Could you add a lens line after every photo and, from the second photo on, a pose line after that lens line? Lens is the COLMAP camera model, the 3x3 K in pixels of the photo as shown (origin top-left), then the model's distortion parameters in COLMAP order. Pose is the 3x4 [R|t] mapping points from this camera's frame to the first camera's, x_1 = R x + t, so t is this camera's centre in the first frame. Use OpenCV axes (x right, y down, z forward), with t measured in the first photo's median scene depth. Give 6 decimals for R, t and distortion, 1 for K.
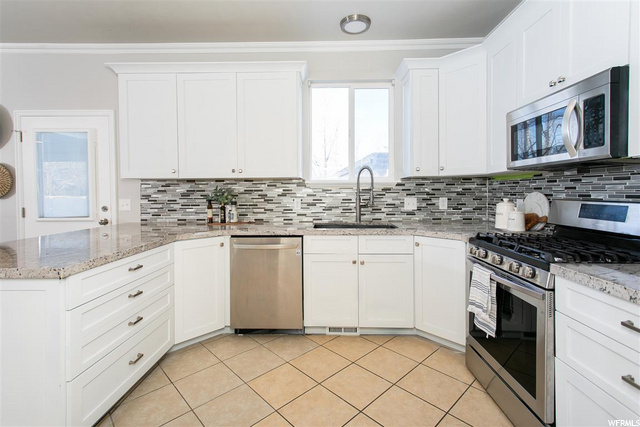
lens RADIAL K [[299.6, 0, 319.6], [0, 299.6, 195.2], [0, 0, 1]] dist [0.000249, 0.000025]
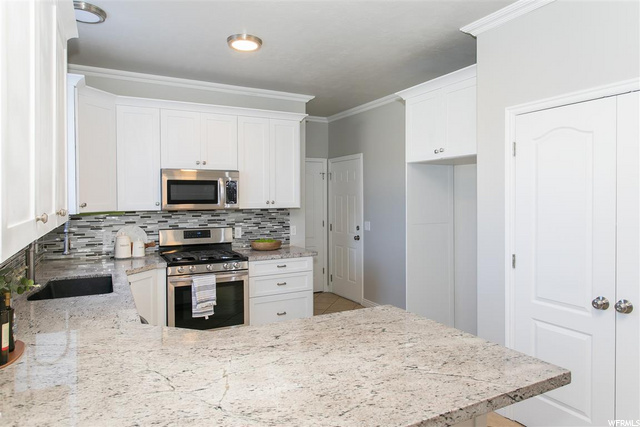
lens RADIAL K [[414.1, 0, 320.6], [0, 414.1, 201.1], [0, 0, 1]] dist [-0.000324, 0.000171]
pose [[-0.487394, -0.000548, 0.873182, -0.924464], [0.017993, 0.999781, 0.010670, -0.089481], [-0.872997, 0.020912, -0.487278, 0.859483]]
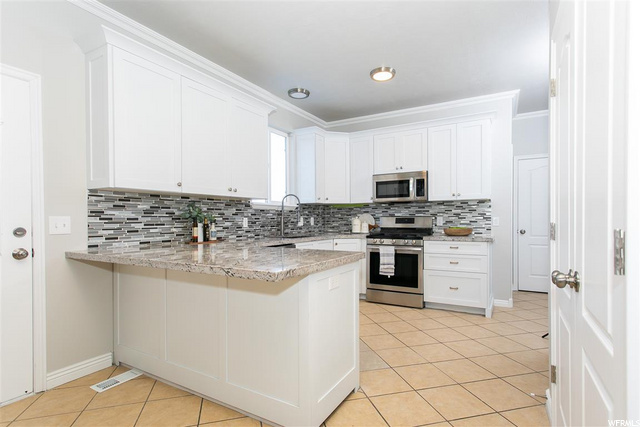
lens RADIAL K [[326.3, 0, 320.7], [0, 326.3, 220.8], [0, 0, 1]] dist [0.000633, 0.000079]
pose [[0.479337, -0.001034, 0.877631, -1.021507], [0.012827, 0.999901, -0.005828, 0.035011], [-0.877537, 0.014051, 0.479302, 0.155057]]
